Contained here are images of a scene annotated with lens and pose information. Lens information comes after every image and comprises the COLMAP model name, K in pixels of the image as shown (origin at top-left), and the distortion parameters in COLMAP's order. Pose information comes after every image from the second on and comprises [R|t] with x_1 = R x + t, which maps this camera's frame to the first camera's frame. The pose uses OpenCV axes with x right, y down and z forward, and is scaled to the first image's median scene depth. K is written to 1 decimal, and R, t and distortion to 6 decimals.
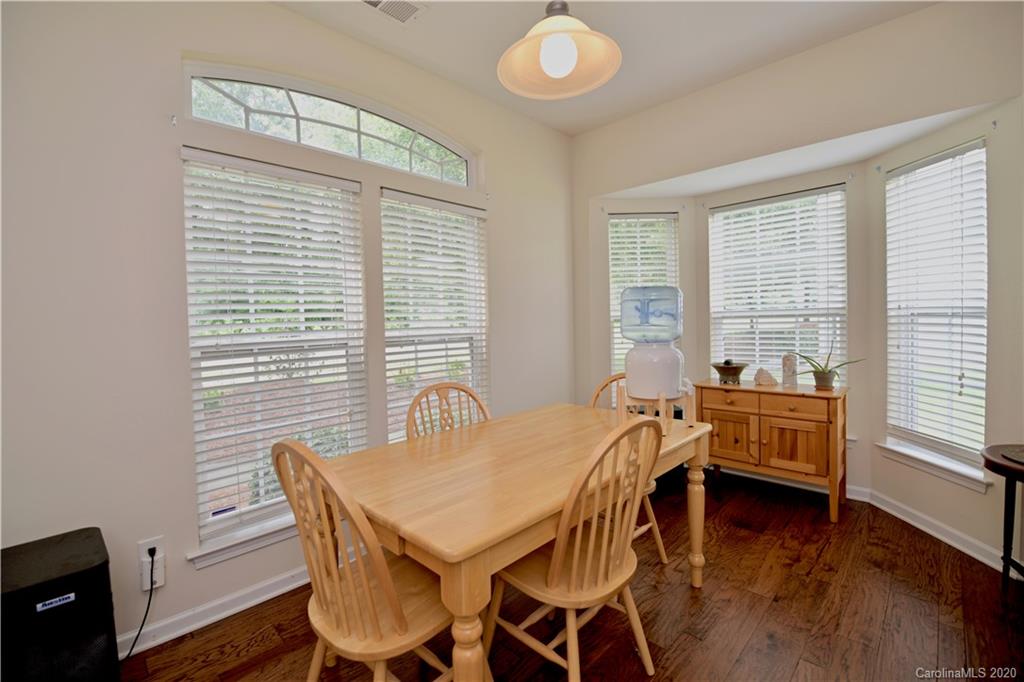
lens RADIAL K [[445.9, 0, 513.7], [0, 445.9, 340.7], [0, 0, 1]] dist [-0.005867, -0.007364]
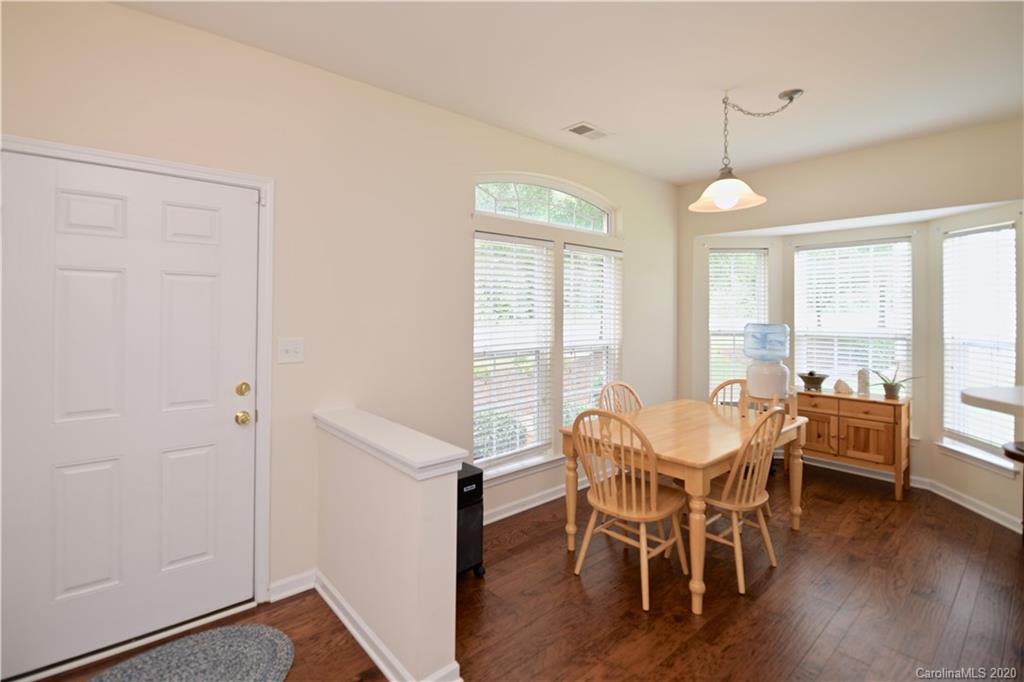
lens RADIAL K [[478.7, 0, 495.3], [0, 478.7, 314.4], [0, 0, 1]] dist [-0.015146, -0.003572]
pose [[0.994336, 0.030976, -0.101668, -0.344040], [-0.034621, 0.998812, -0.034284, -0.051233], [0.100485, 0.037610, 0.994227, -0.535821]]
